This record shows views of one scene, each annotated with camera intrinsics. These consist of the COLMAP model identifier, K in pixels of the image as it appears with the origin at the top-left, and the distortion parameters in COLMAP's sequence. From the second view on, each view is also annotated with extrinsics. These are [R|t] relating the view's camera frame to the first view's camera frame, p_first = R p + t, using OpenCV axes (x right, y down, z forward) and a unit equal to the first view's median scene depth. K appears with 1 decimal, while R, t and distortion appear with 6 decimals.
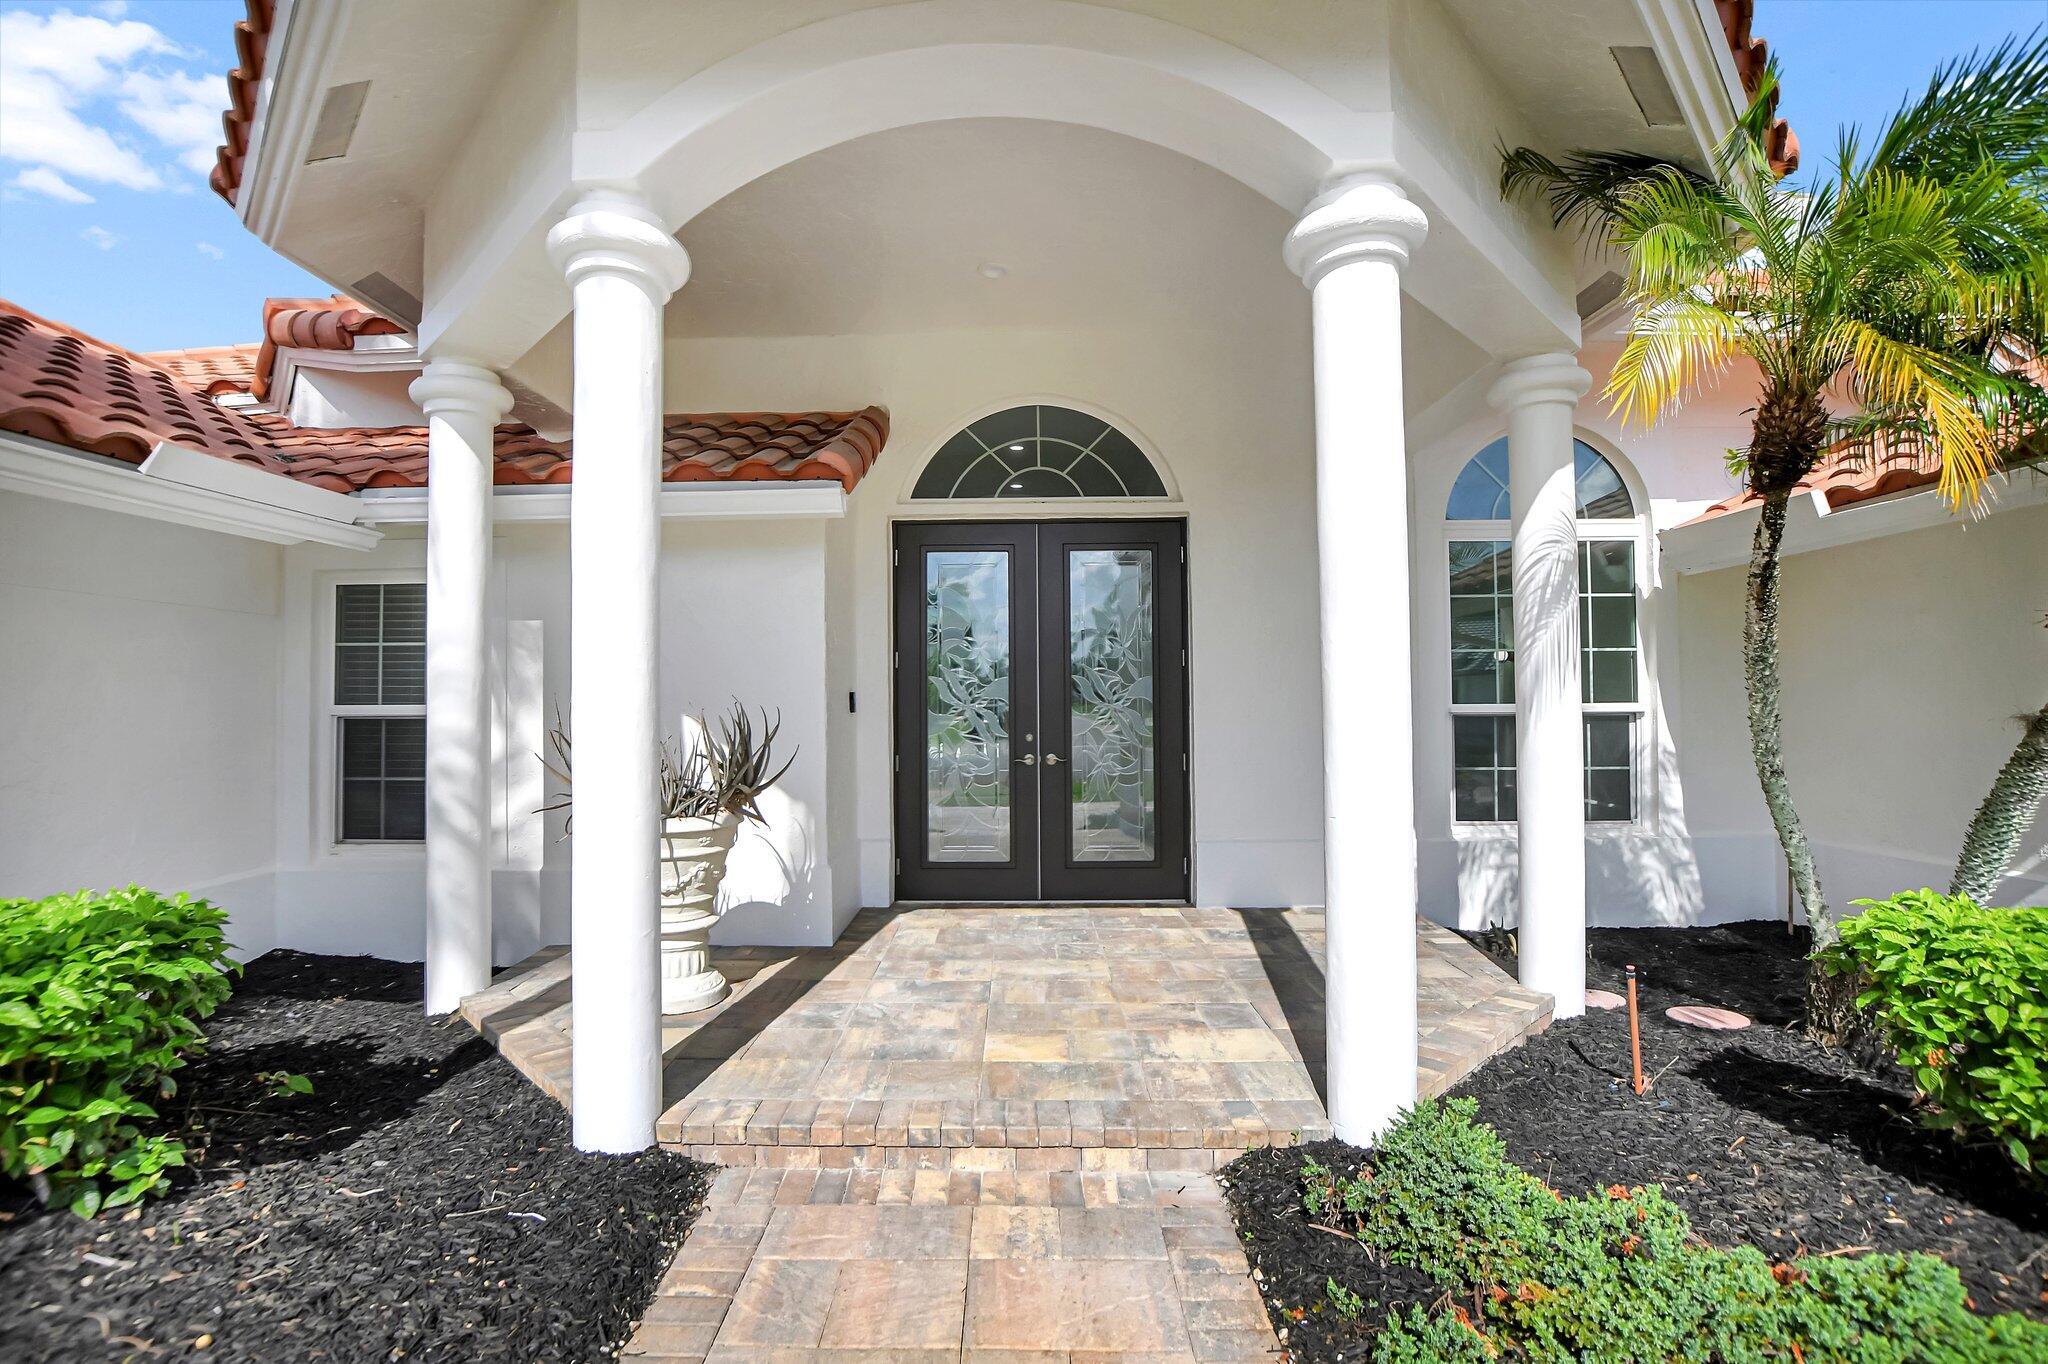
lens RADIAL K [[877.9, 0, 1029.2], [0, 877.9, 687.6], [0, 0, 1]] dist [-0.017329, 0.000022]
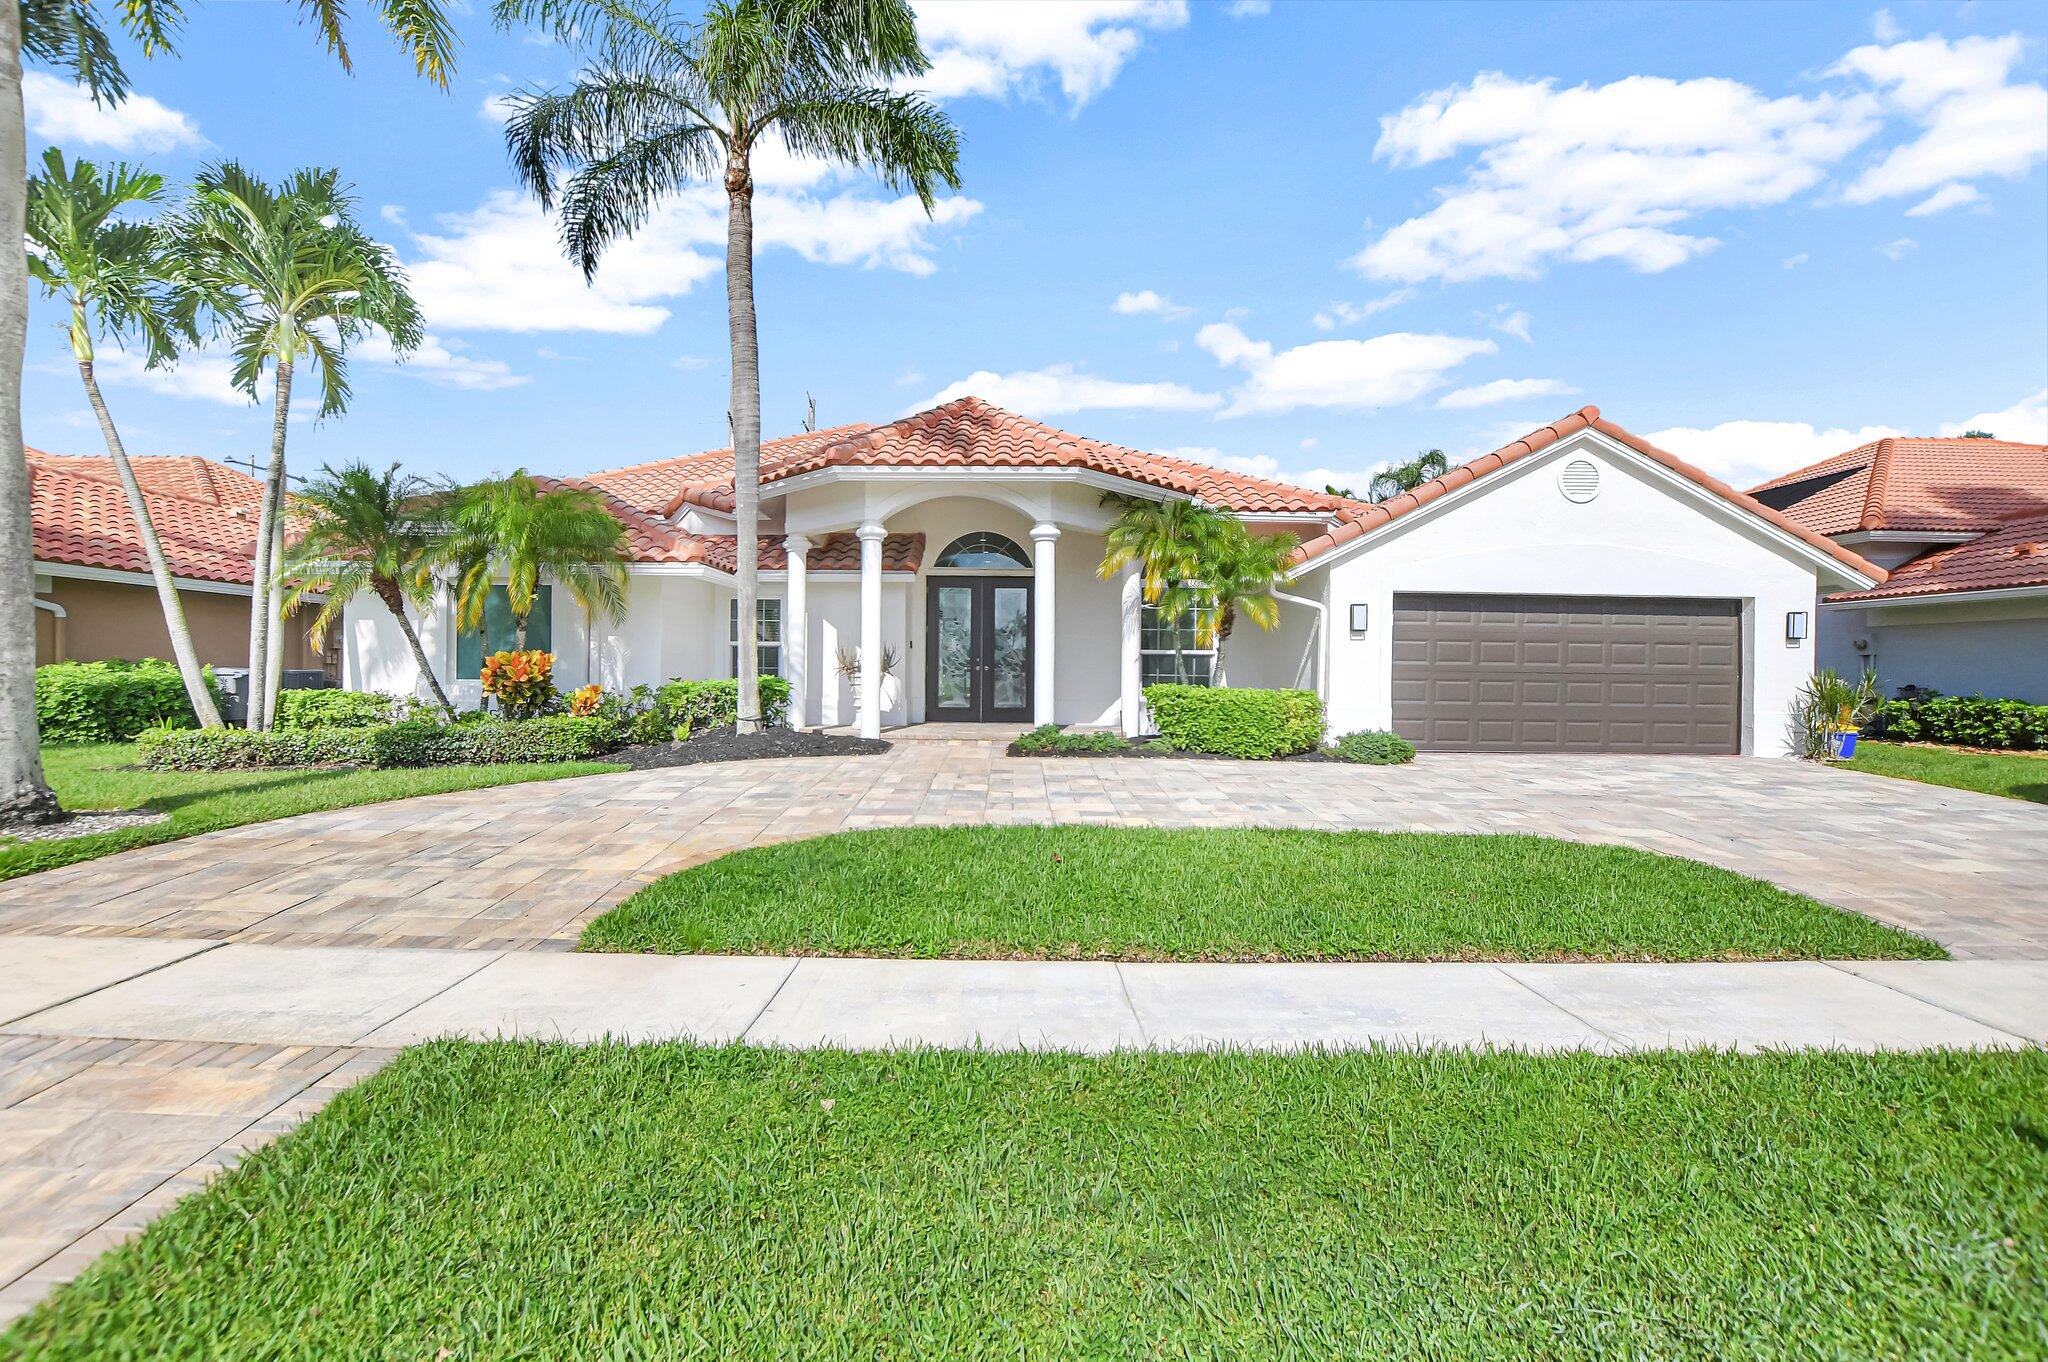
lens RADIAL K [[898.8, 0, 1026.9], [0, 898.8, 706.4], [0, 0, 1]] dist [-0.024109, 0.000454]
pose [[0.999678, 0.018129, 0.017728, 0.111831], [-0.019056, 0.998381, 0.053593, 0.053321], [-0.016728, -0.053914, 0.998405, -1.834870]]
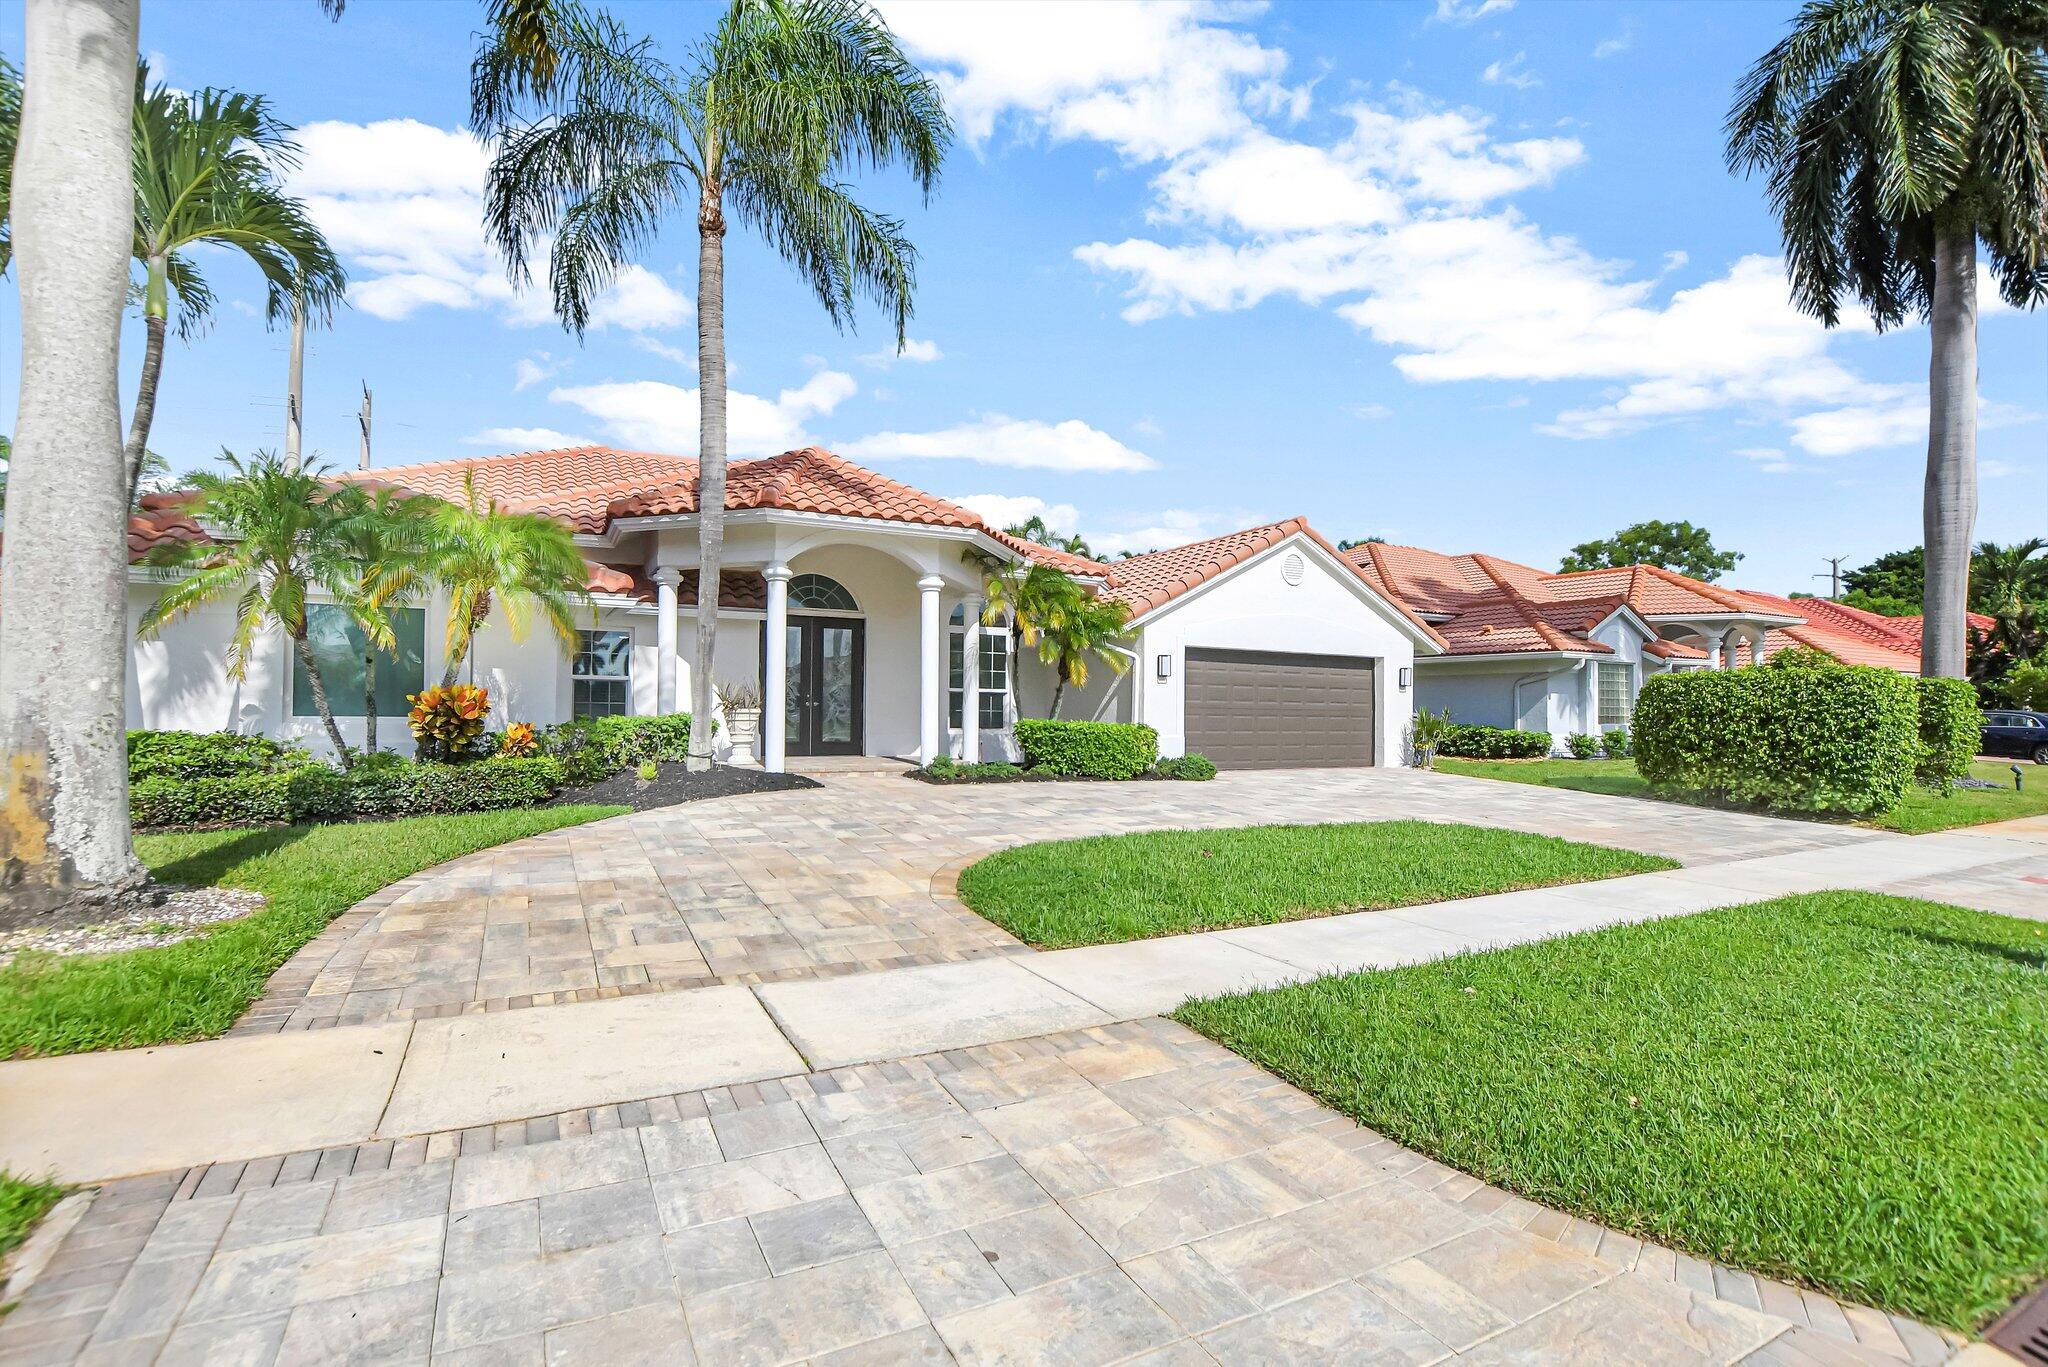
lens RADIAL K [[885.6, 0, 964.5], [0, 885.6, 723.1], [0, 0, 1]] dist [-0.018060, 0.000347]
pose [[0.894605, 0.012520, 0.446682, -0.866849], [-0.027091, 0.999288, 0.026249, 0.061236], [-0.446035, -0.035584, 0.894308, -1.831725]]
